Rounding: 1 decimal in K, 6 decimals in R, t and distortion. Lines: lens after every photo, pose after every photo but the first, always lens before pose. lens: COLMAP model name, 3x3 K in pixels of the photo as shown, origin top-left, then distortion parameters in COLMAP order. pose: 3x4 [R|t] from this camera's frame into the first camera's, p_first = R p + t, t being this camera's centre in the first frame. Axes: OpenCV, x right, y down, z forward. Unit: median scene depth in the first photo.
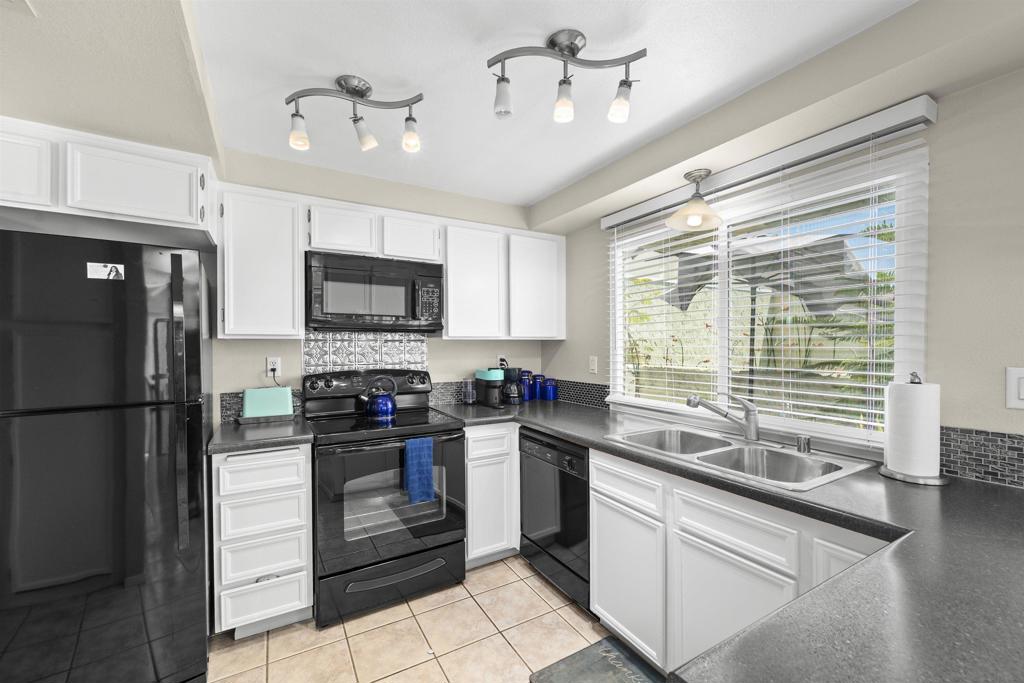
lens RADIAL K [[401.9, 0, 503.2], [0, 401.9, 344.8], [0, 0, 1]] dist [-0.000295, -0.000506]
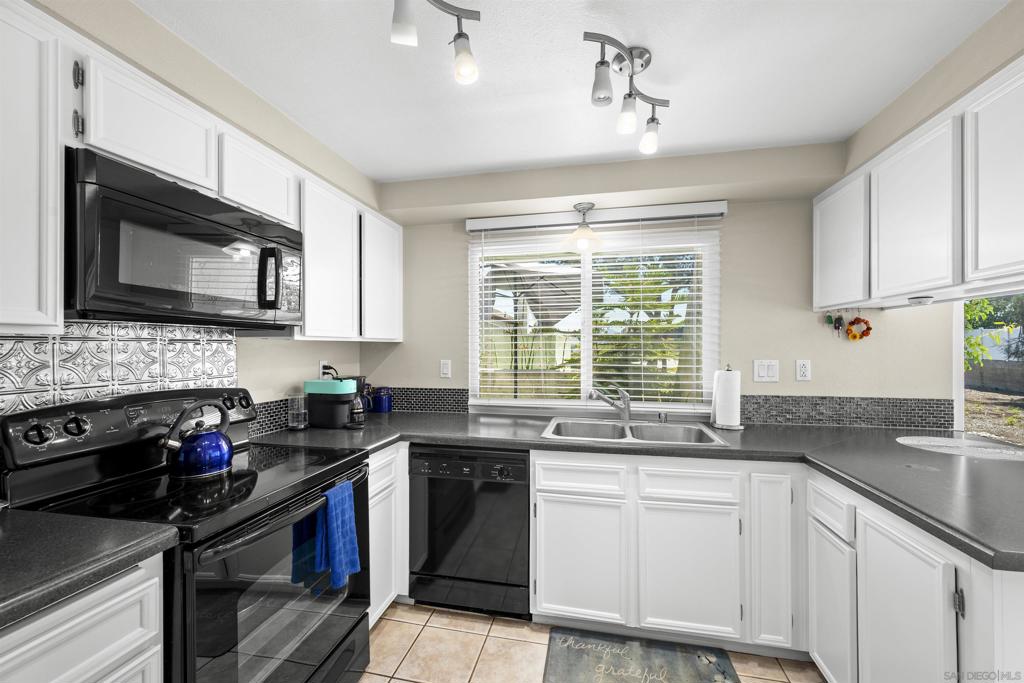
lens RADIAL K [[401.9, 0, 507.5], [0, 401.9, 343.7], [0, 0, 1]] dist [-0.000295, -0.000506]
pose [[0.678540, 0.007222, 0.734528, -0.437899], [0.000210, 0.999950, -0.010027, 0.000084], [-0.734564, 0.006958, 0.678504, 0.281292]]
